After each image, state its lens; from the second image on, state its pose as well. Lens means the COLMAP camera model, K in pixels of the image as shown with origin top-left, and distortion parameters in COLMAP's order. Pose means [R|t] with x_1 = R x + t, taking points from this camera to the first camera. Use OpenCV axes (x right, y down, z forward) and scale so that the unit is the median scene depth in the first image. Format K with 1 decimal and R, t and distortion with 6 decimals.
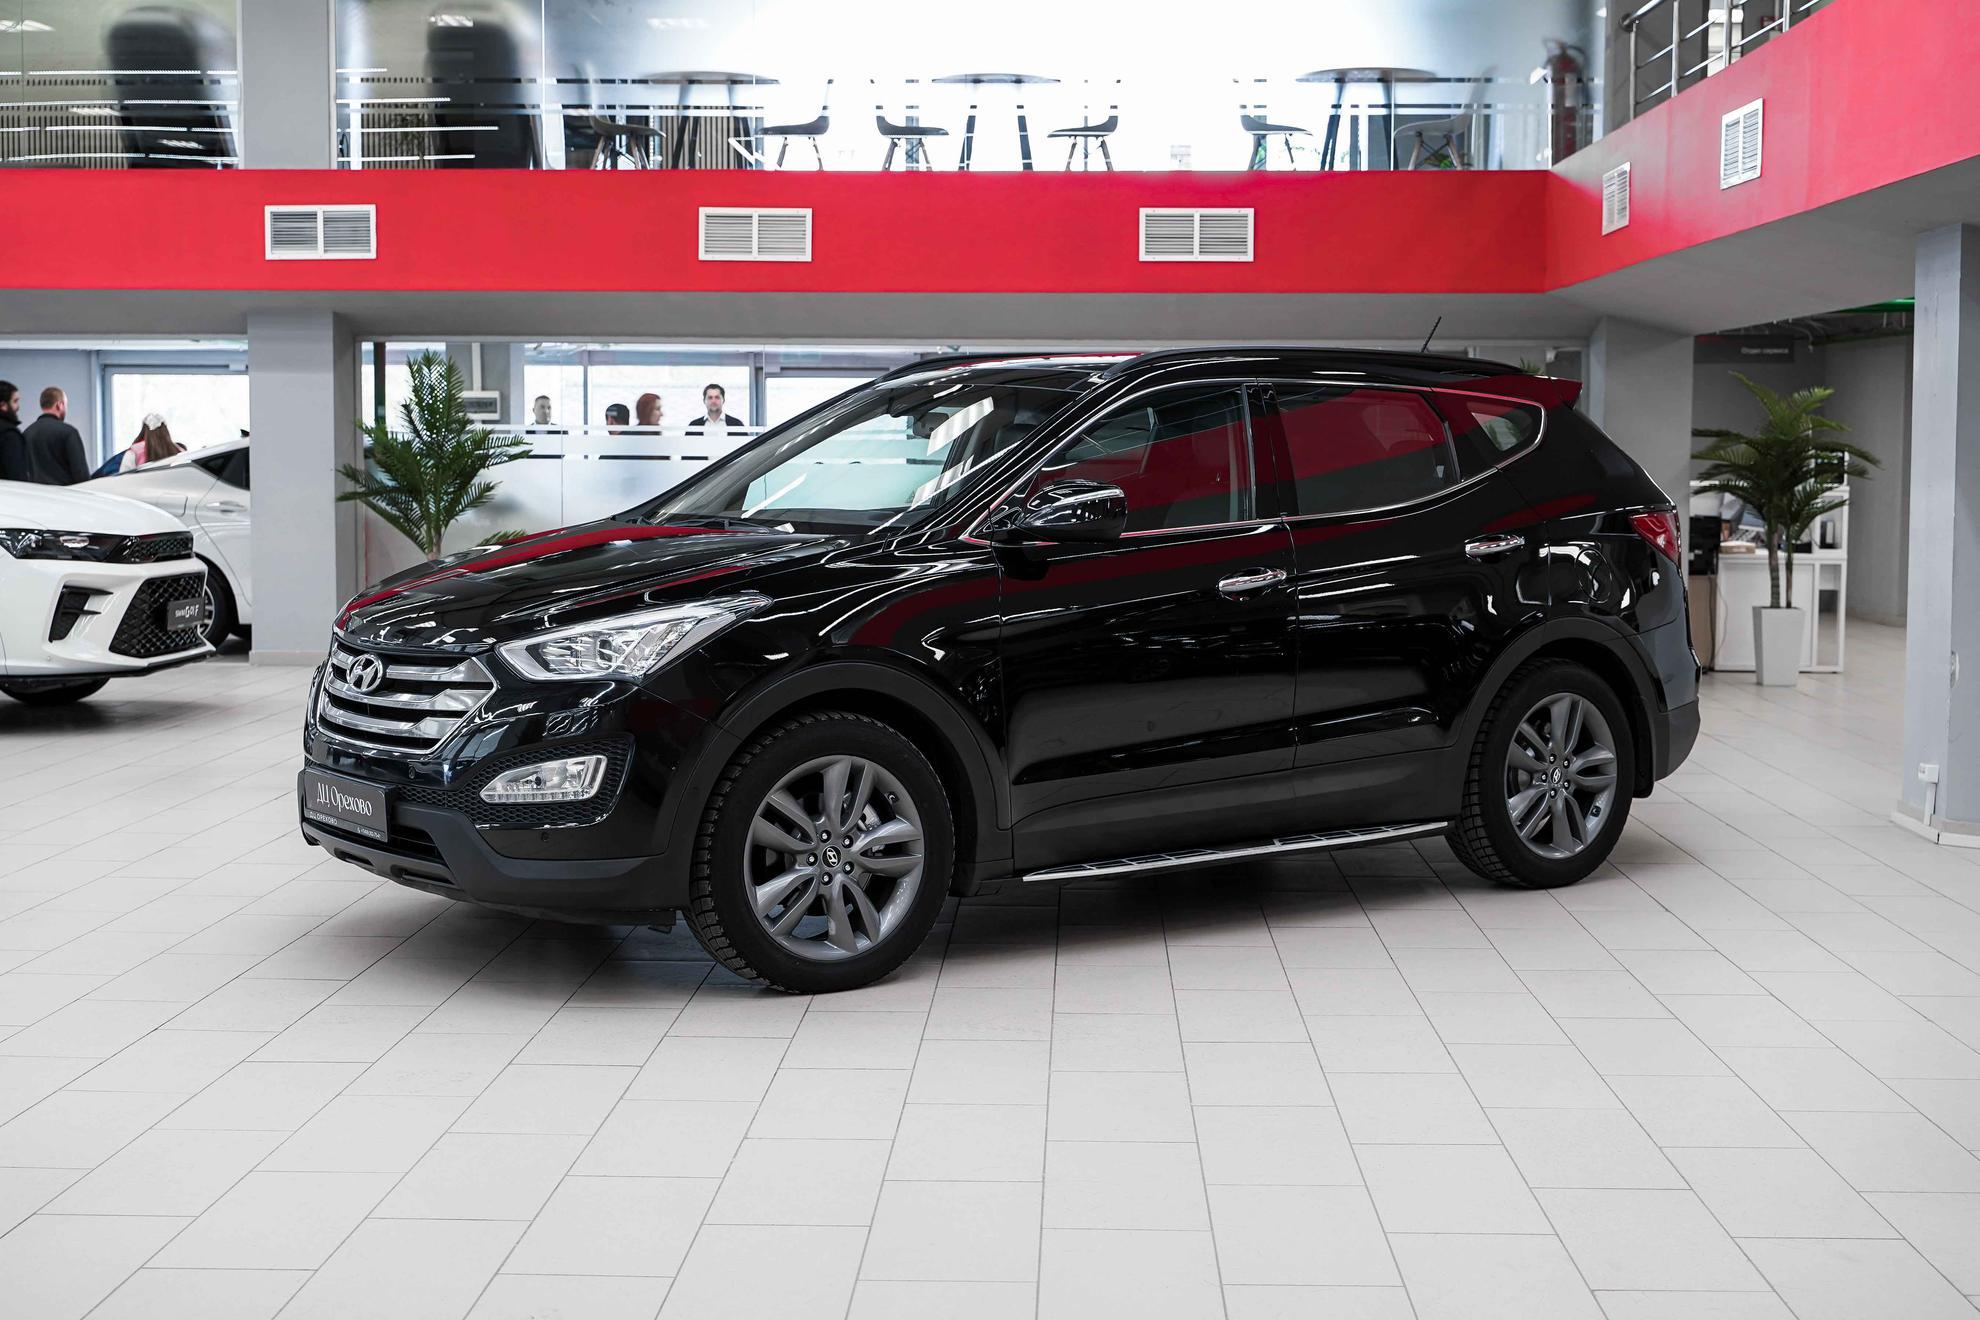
lens RADIAL K [[2612.0, 0, 990.0], [0, 2612.0, 660.0], [0, 0, 1]] dist [0.006309, 0.002929]
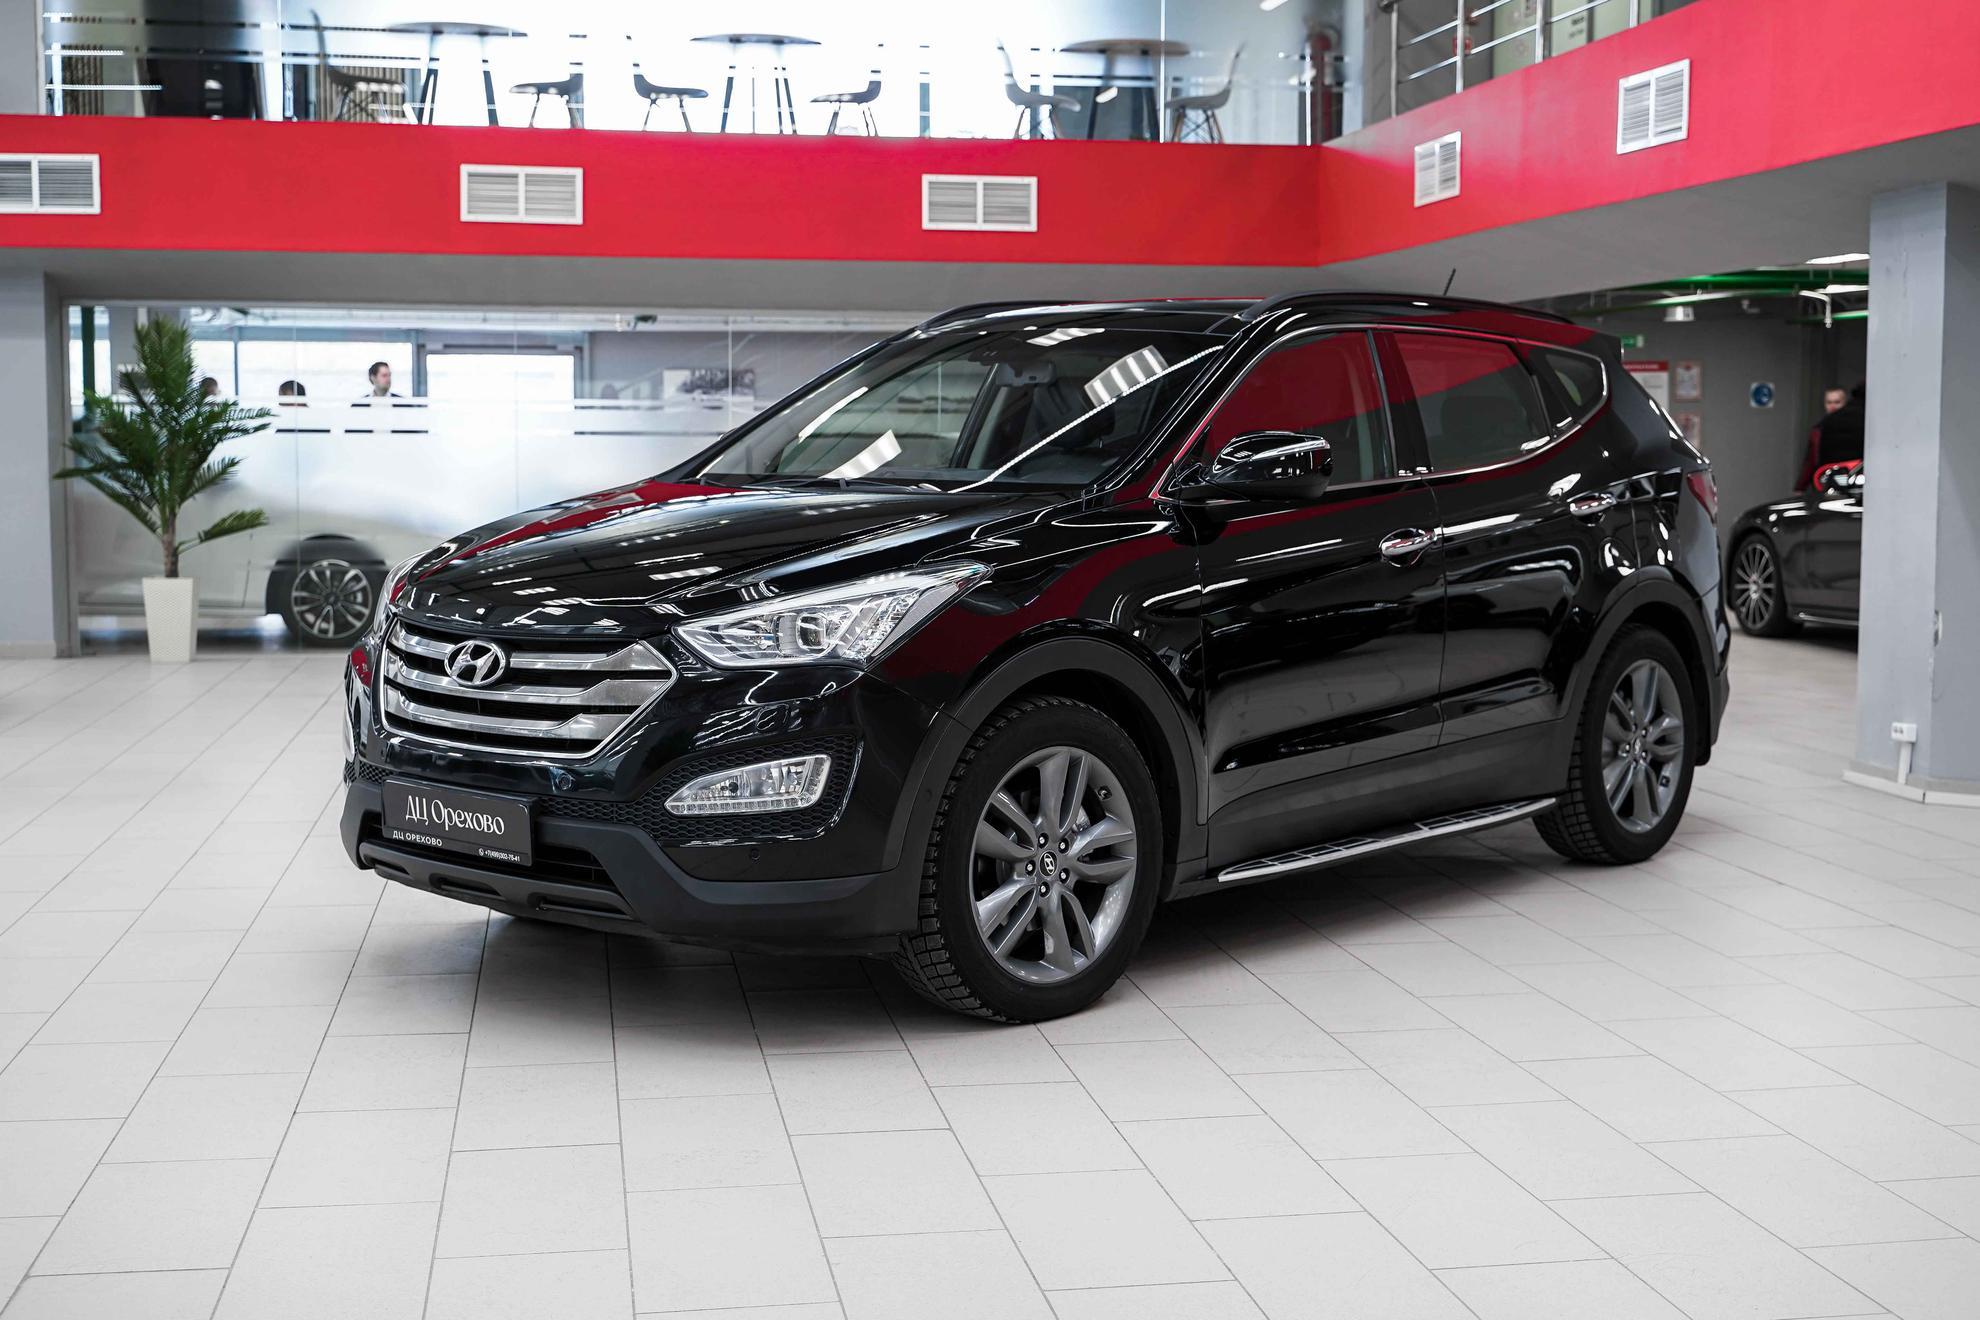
lens RADIAL K [[2457.0, 0, 990.0], [0, 2457.0, 660.0], [0, 0, 1]] dist [0.001826, -0.005971]
pose [[0.979155, -0.019577, 0.202171, -0.106240], [0.017772, 0.999784, 0.010740, -0.000572], [-0.202338, -0.006923, 0.979291, 0.090415]]
